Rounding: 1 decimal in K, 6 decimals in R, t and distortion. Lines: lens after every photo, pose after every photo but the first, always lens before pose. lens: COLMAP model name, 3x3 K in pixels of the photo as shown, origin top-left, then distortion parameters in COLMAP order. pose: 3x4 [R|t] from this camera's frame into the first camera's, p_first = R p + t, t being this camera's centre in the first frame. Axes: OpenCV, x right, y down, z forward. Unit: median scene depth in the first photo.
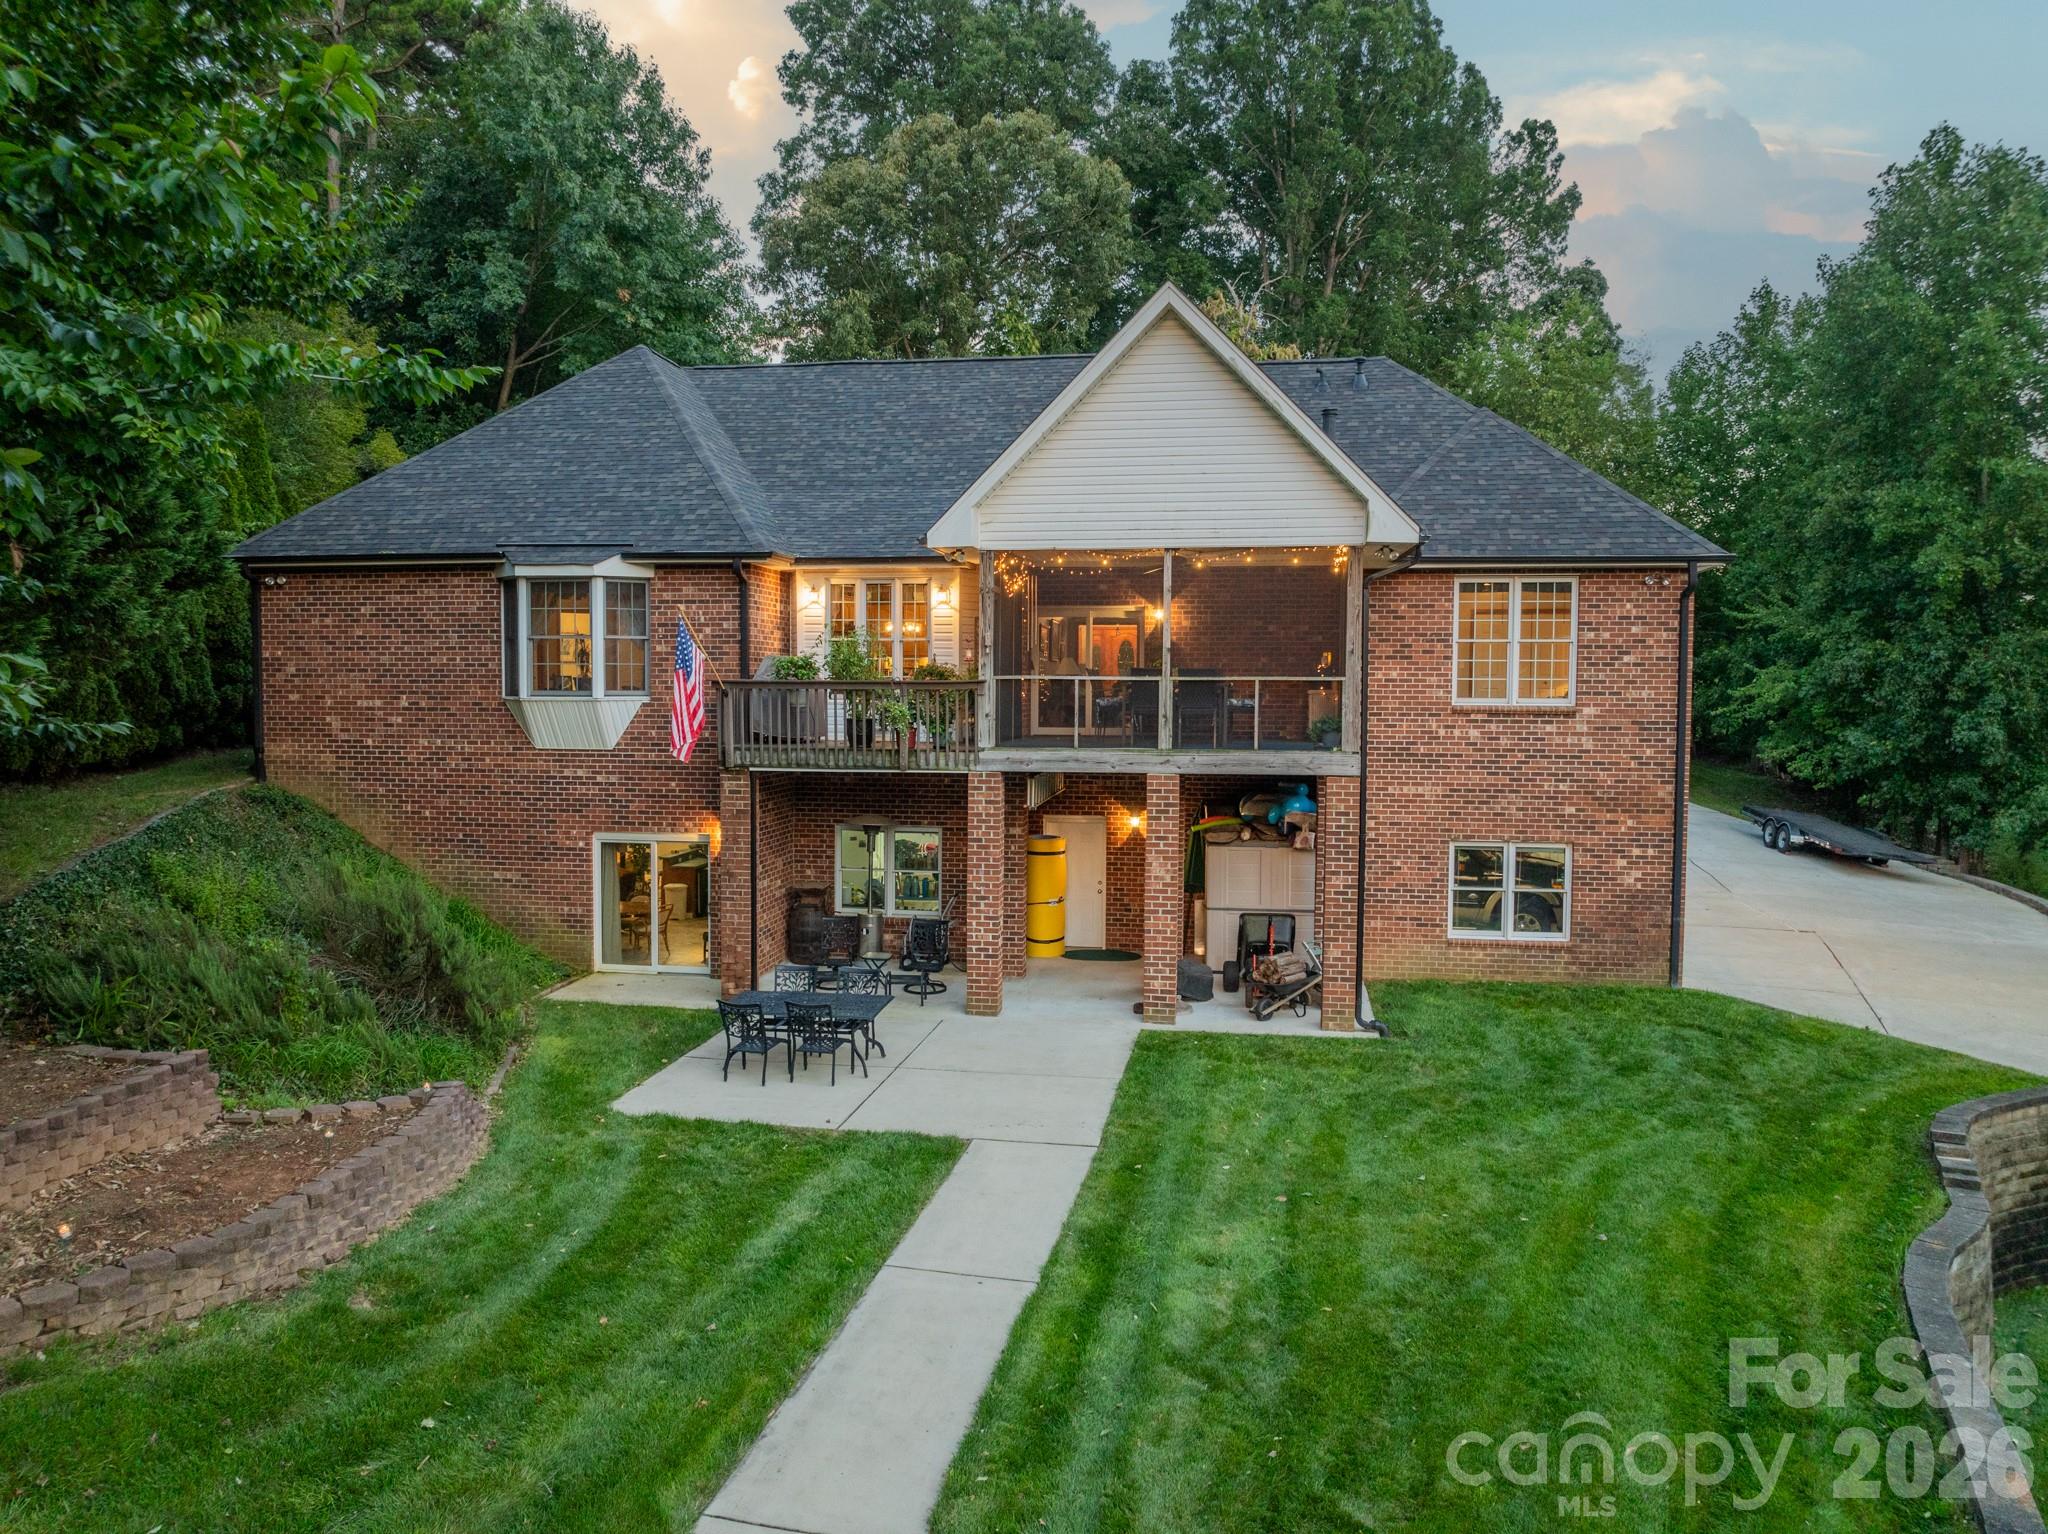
lens RADIAL K [[1463.4, 0, 1019.9], [0, 1463.4, 765.0], [0, 0, 1]] dist [-0.042910, 0.005081]
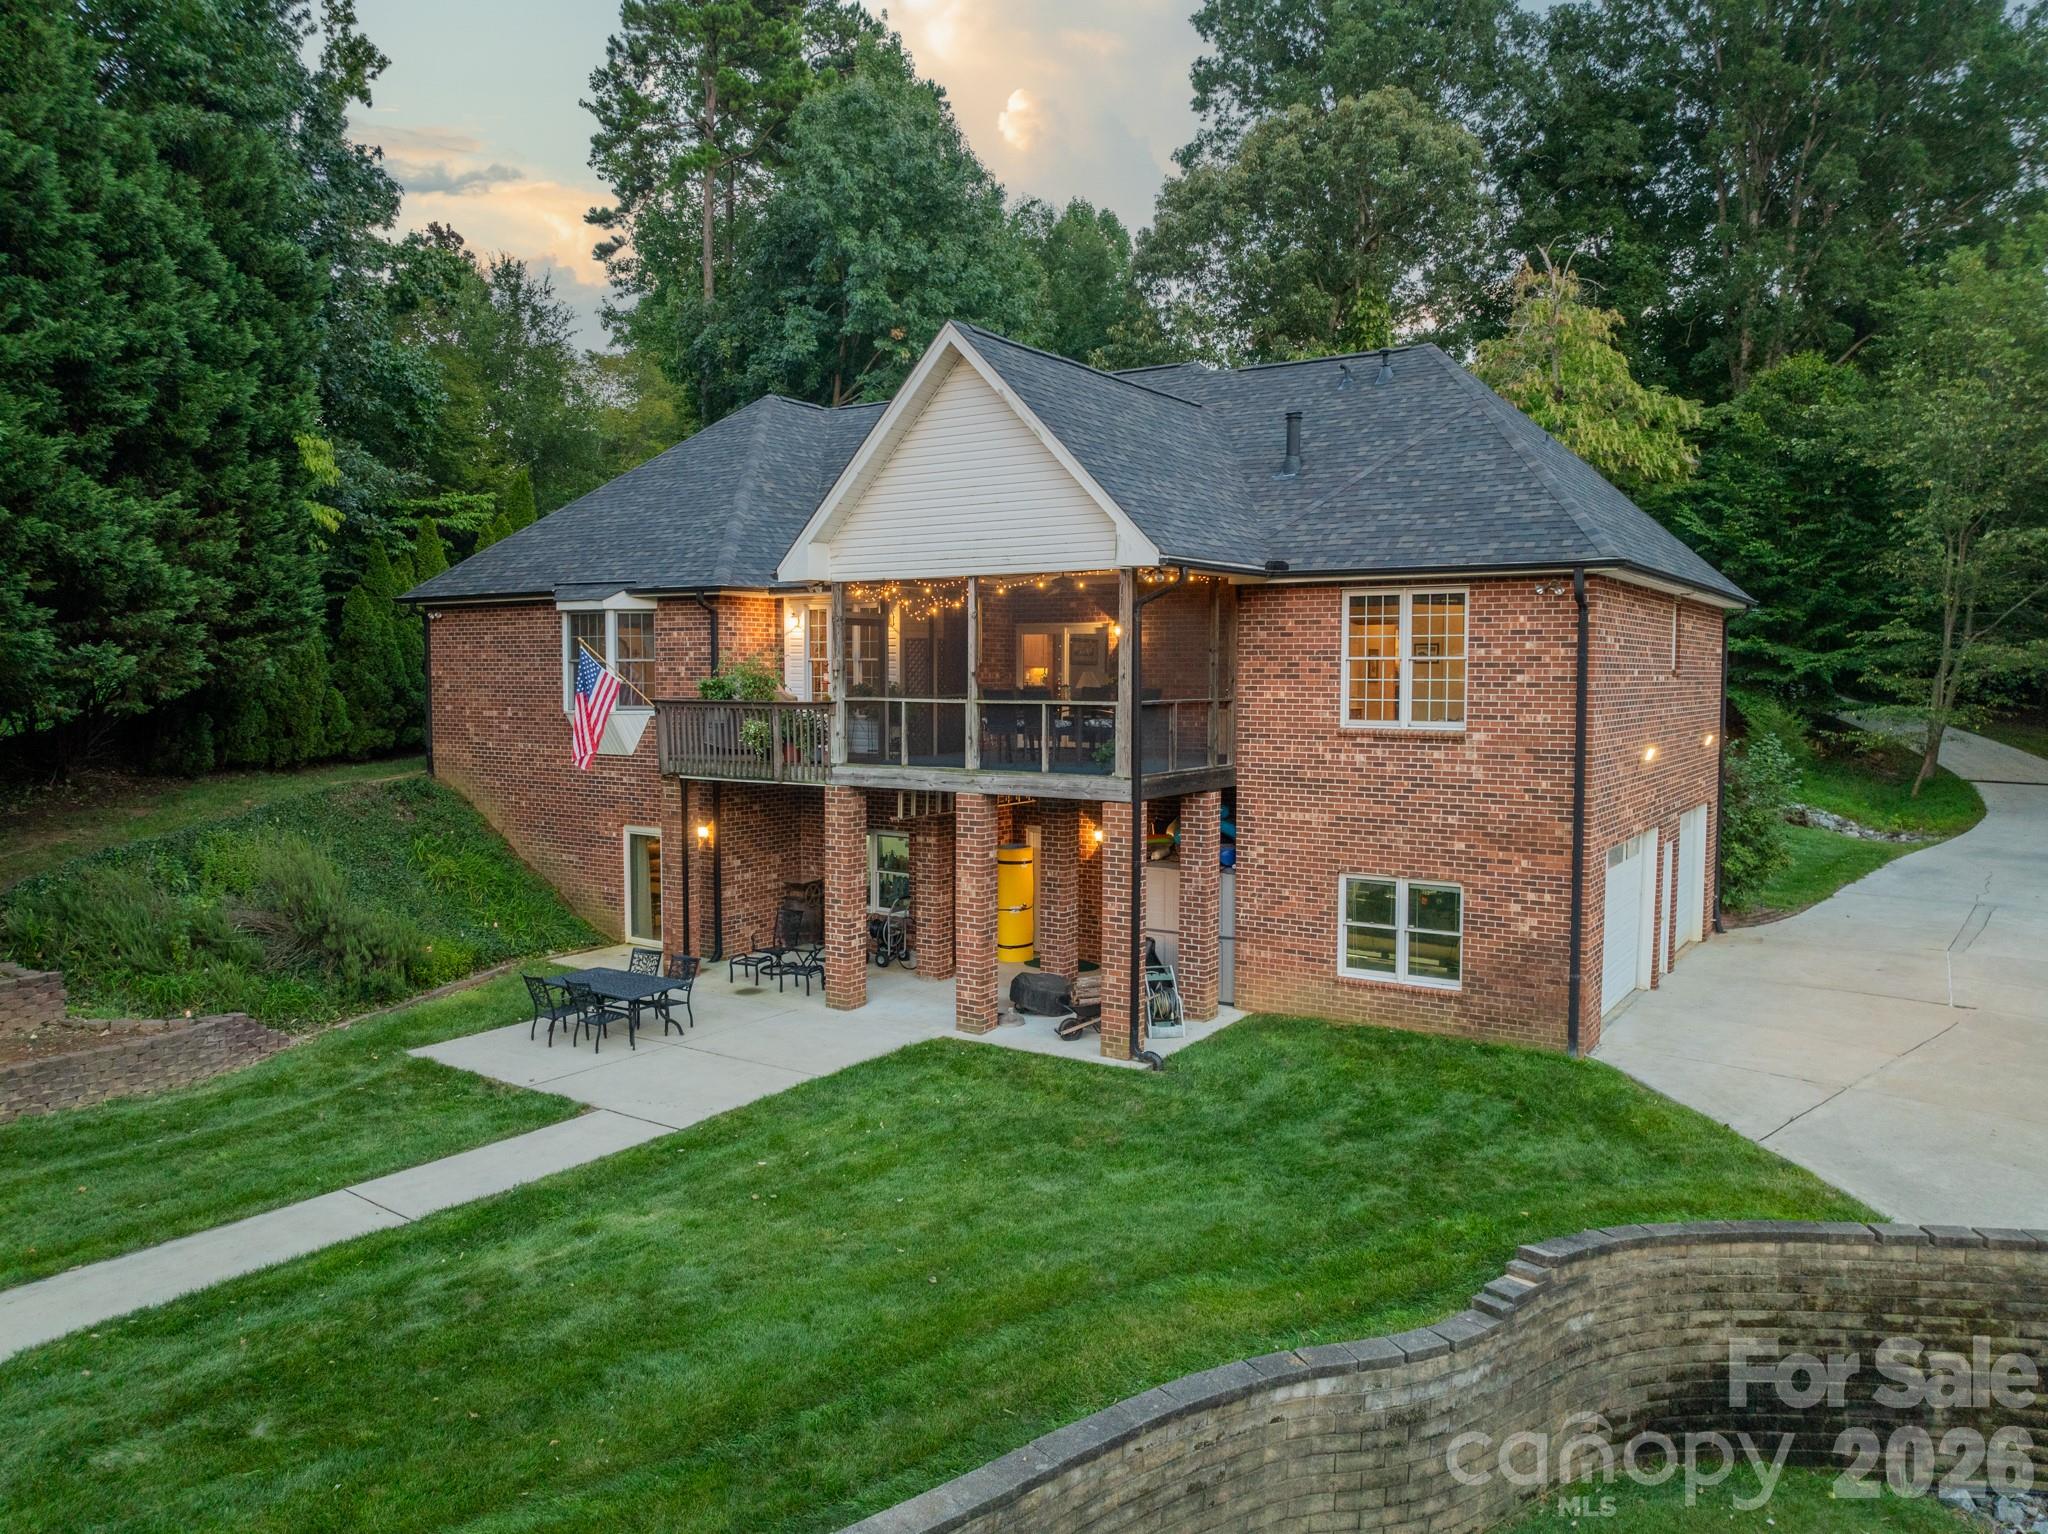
lens RADIAL K [[1463.4, 0, 1019.9], [0, 1463.4, 765.0], [0, 0, 1]] dist [-0.042910, 0.005081]
pose [[0.907057, 0.024261, -0.420308, 0.509224], [-0.019927, 0.999693, 0.014700, -0.027004], [0.420536, -0.004958, 0.907262, 0.064629]]
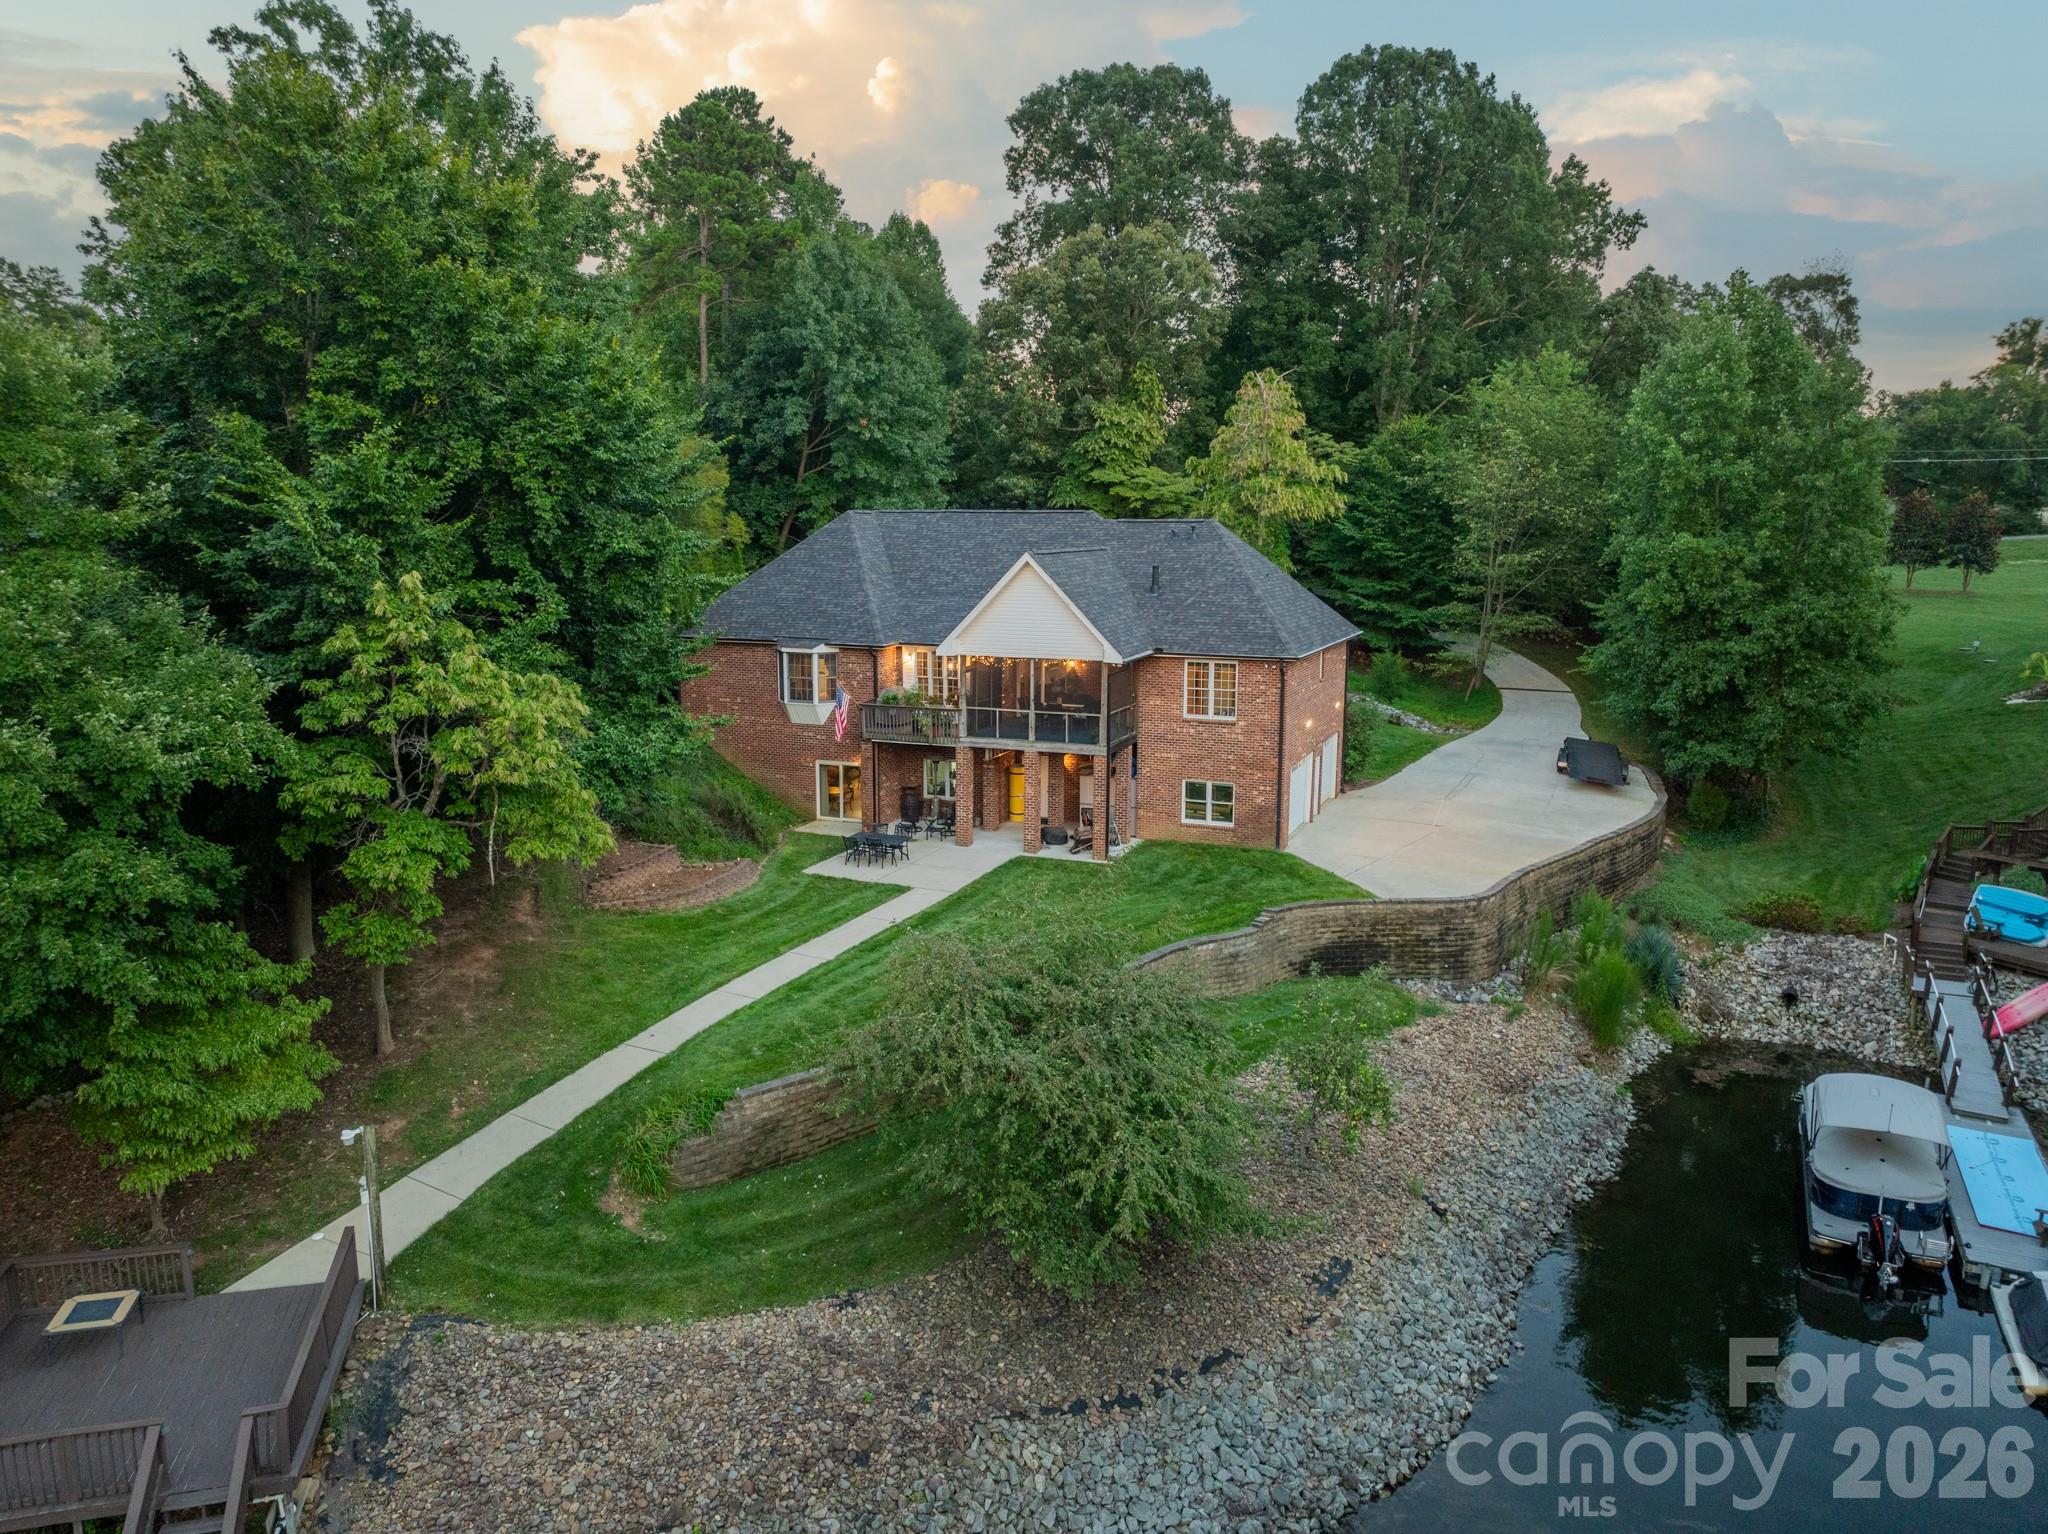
lens RADIAL K [[1463.4, 0, 1019.9], [0, 1463.4, 765.0], [0, 0, 1]] dist [-0.042910, 0.005081]
pose [[0.972759, 0.037739, -0.228726, 0.568287], [-0.010720, 0.992928, 0.118237, -0.229574], [0.231570, -0.112564, 0.966284, -1.199674]]
